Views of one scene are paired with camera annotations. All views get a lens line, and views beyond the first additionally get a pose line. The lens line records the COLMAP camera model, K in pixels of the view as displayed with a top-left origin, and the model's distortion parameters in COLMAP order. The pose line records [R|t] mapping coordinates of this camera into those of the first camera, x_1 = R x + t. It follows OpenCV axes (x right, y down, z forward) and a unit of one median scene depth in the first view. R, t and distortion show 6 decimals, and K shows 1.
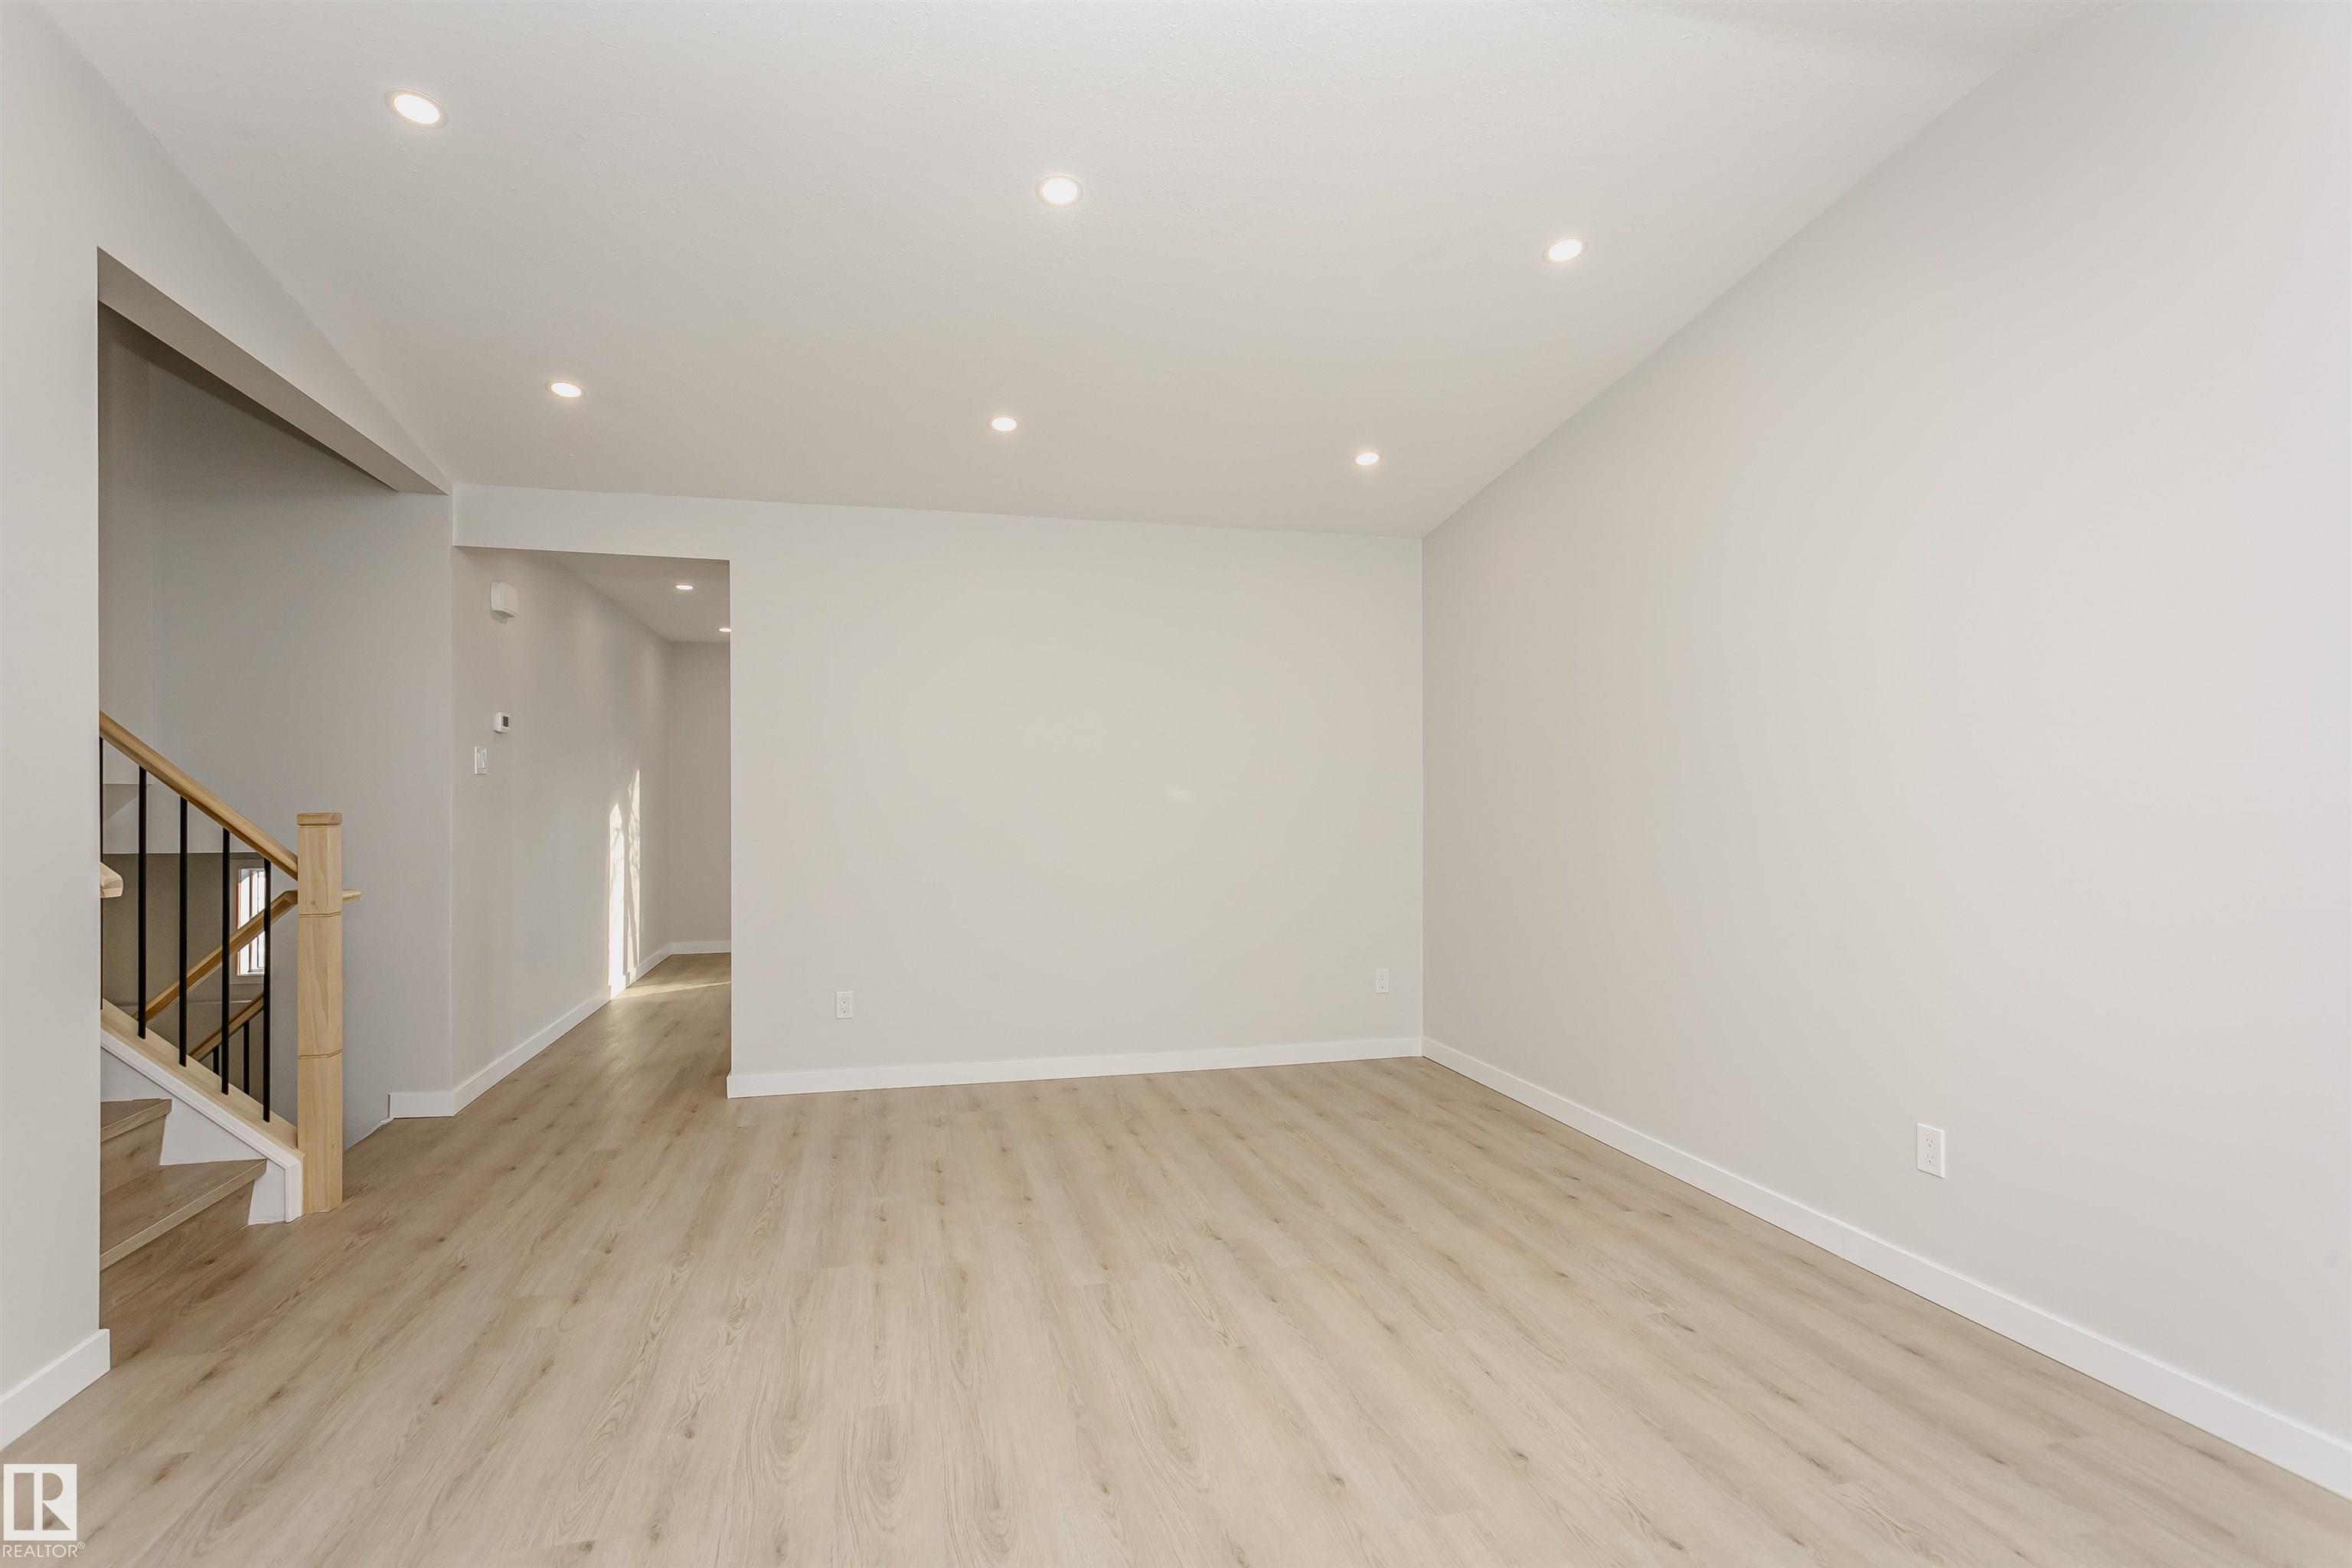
lens RADIAL K [[1134.0, 0, 1152.6], [0, 1134.0, 792.6], [0, 0, 1]] dist [0.004799, 0.002450]
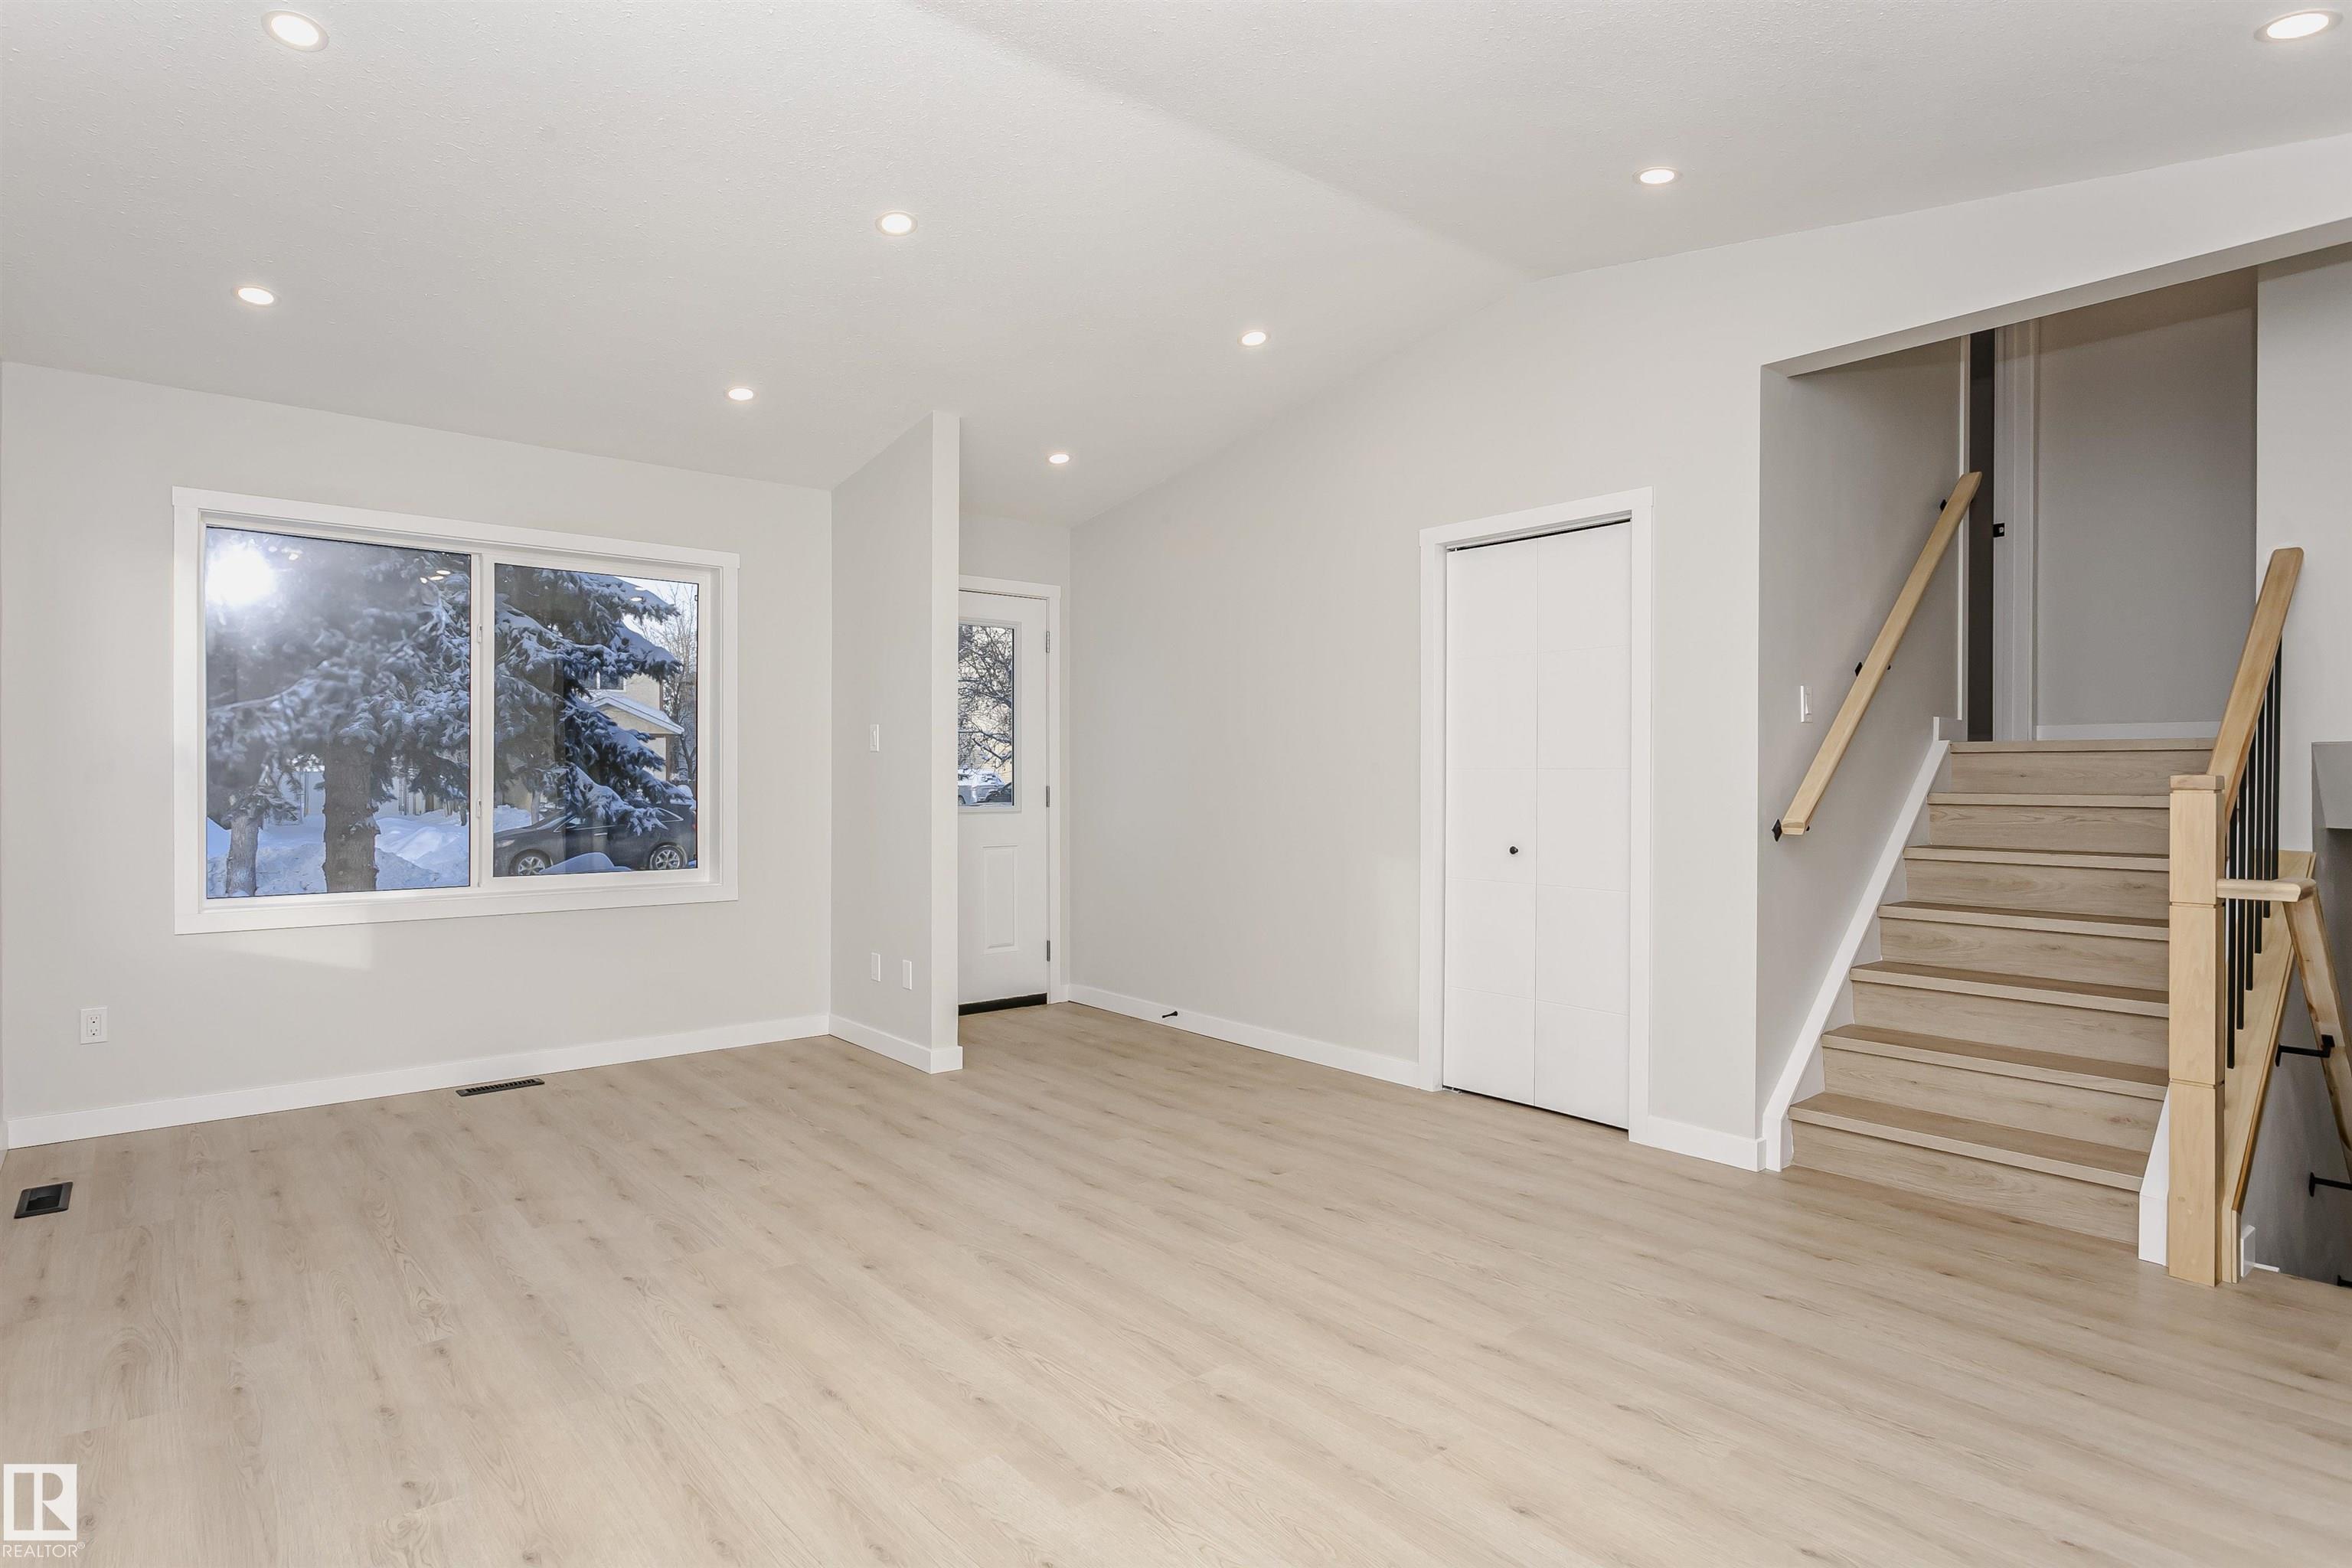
lens RADIAL K [[1202.8, 0, 1158.4], [0, 1202.8, 800.6], [0, 0, 1]] dist [-0.001802, 0.003350]
pose [[-0.890111, 0.006723, -0.455693, 0.336443], [0.000197, 0.999897, 0.014366, 0.022756], [0.455743, 0.012698, -0.890021, 1.618600]]
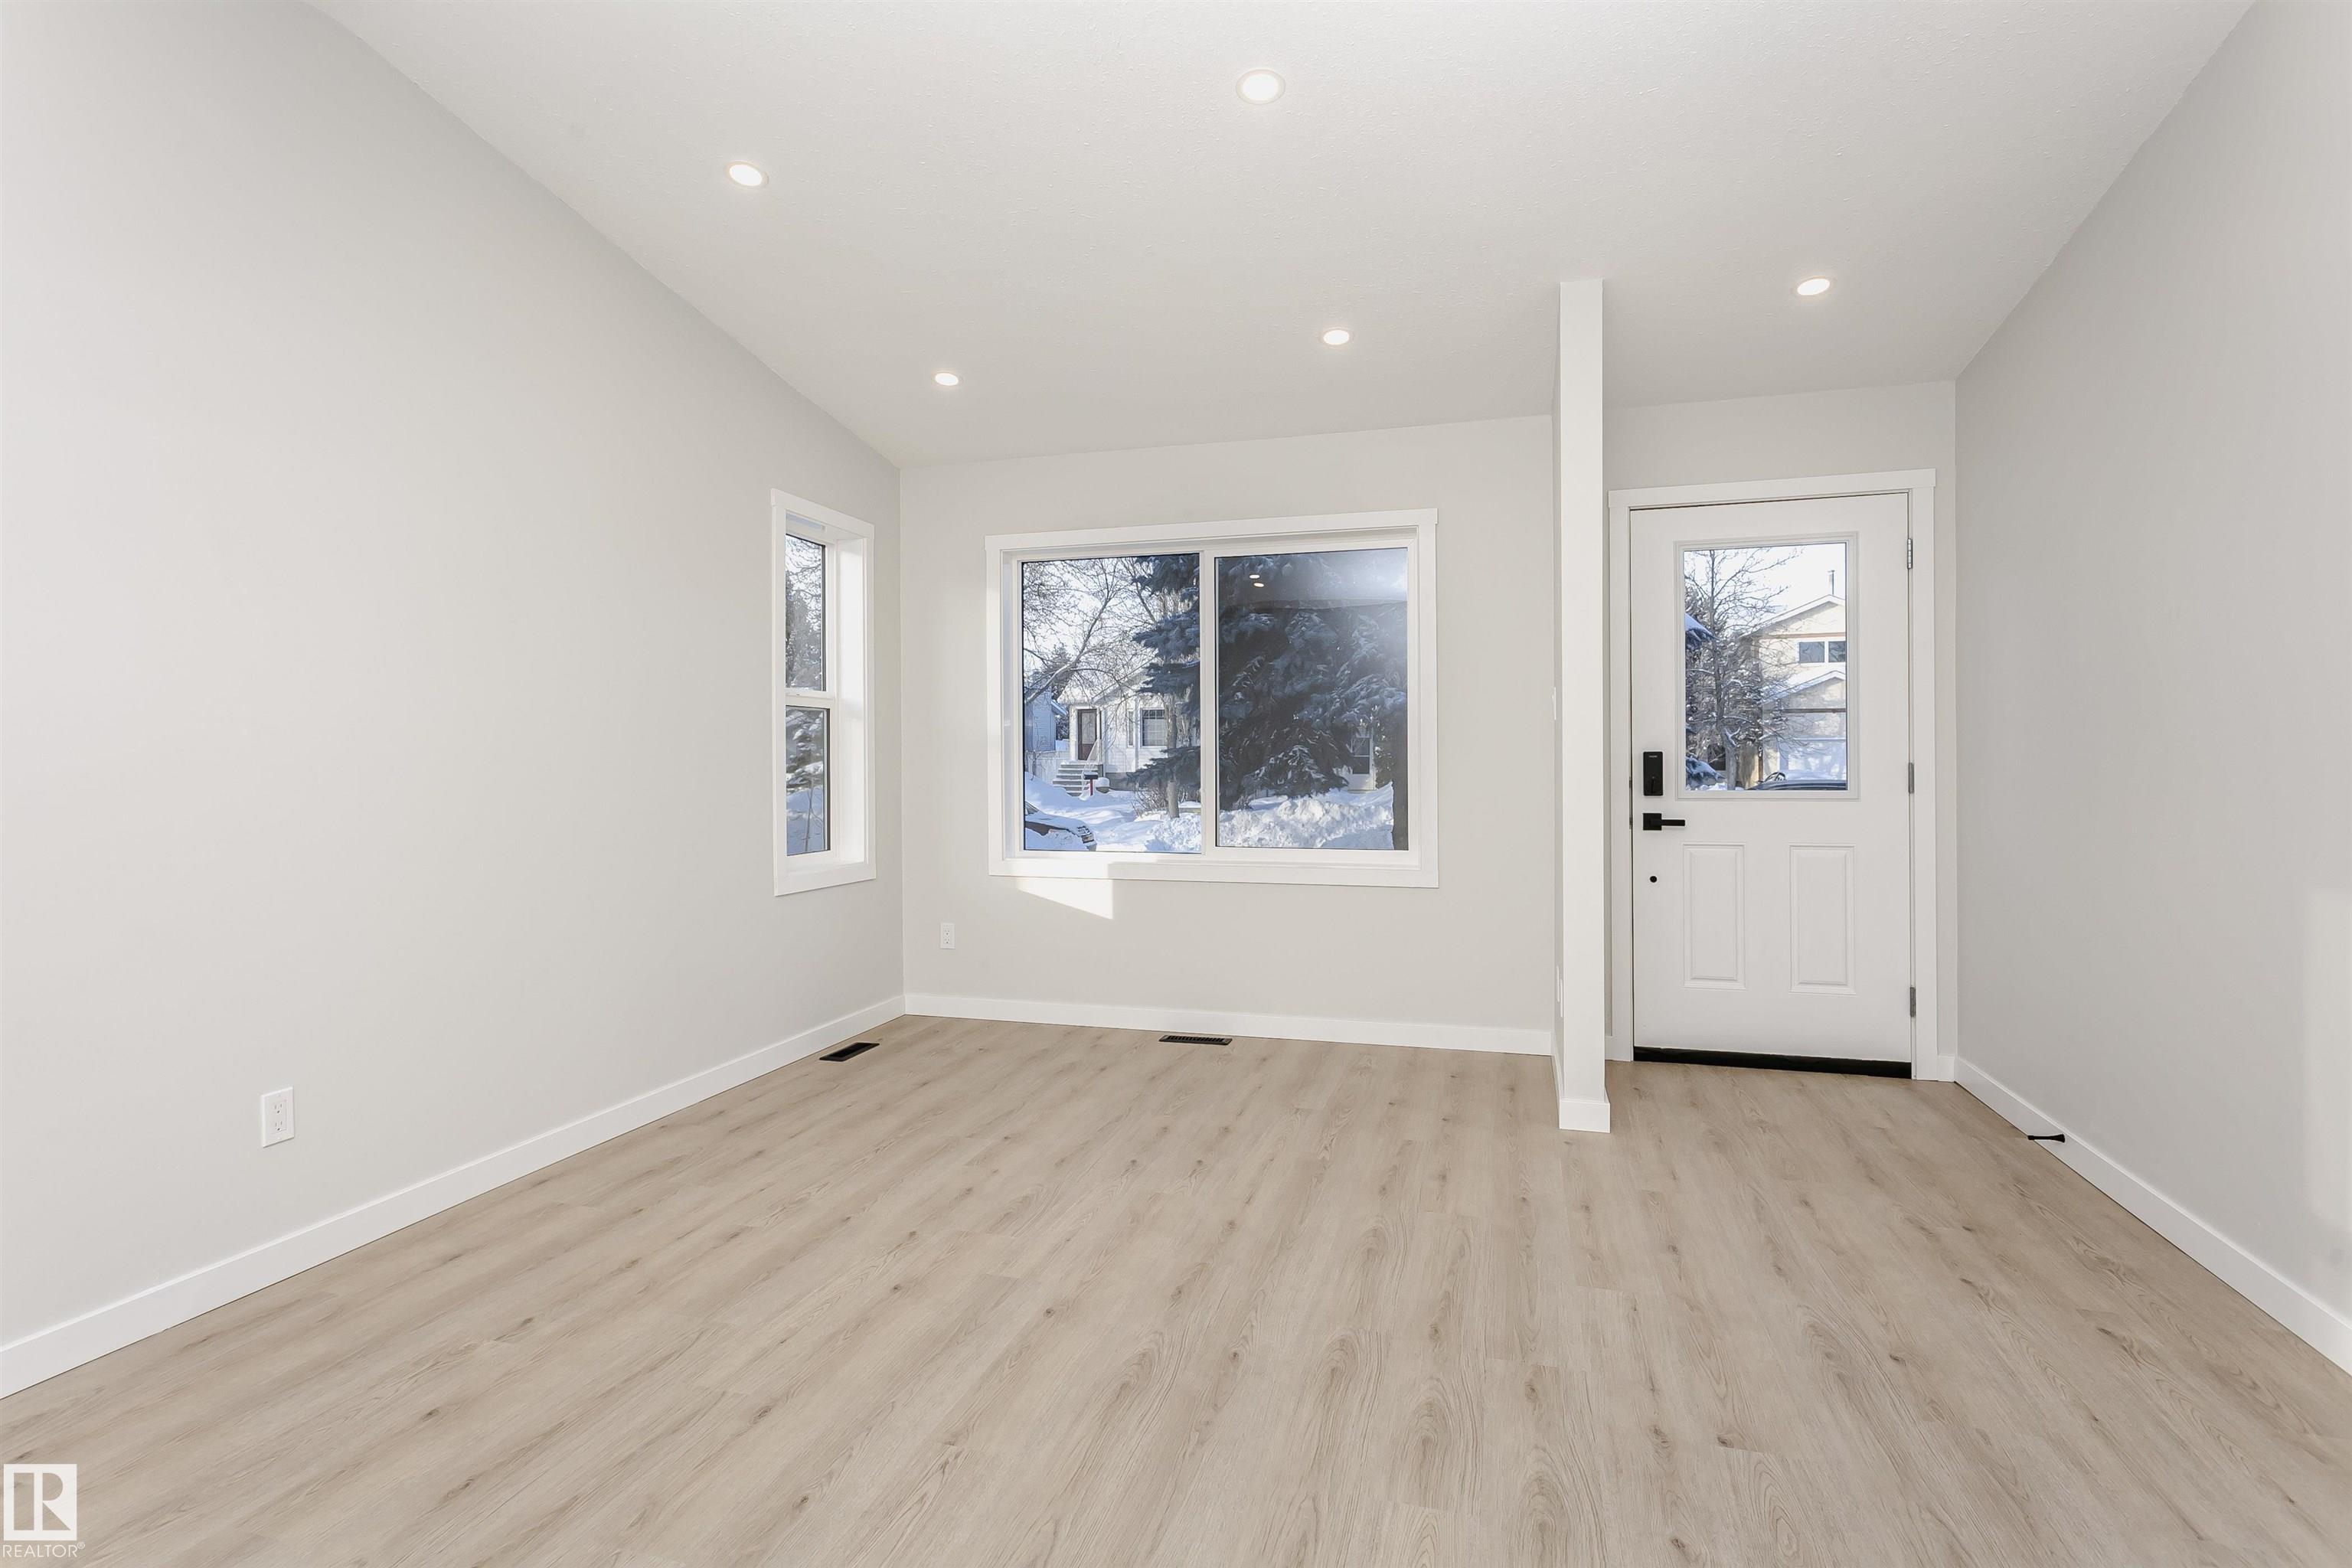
lens RADIAL K [[1202.8, 0, 1150.8], [0, 1202.8, 766.4], [0, 0, 1]] dist [-0.001802, 0.003350]
pose [[-0.869344, 0.002041, 0.494204, -0.359314], [0.002528, 0.999997, 0.000318, 0.032567], [-0.494202, 0.001526, -0.869346, 1.351219]]
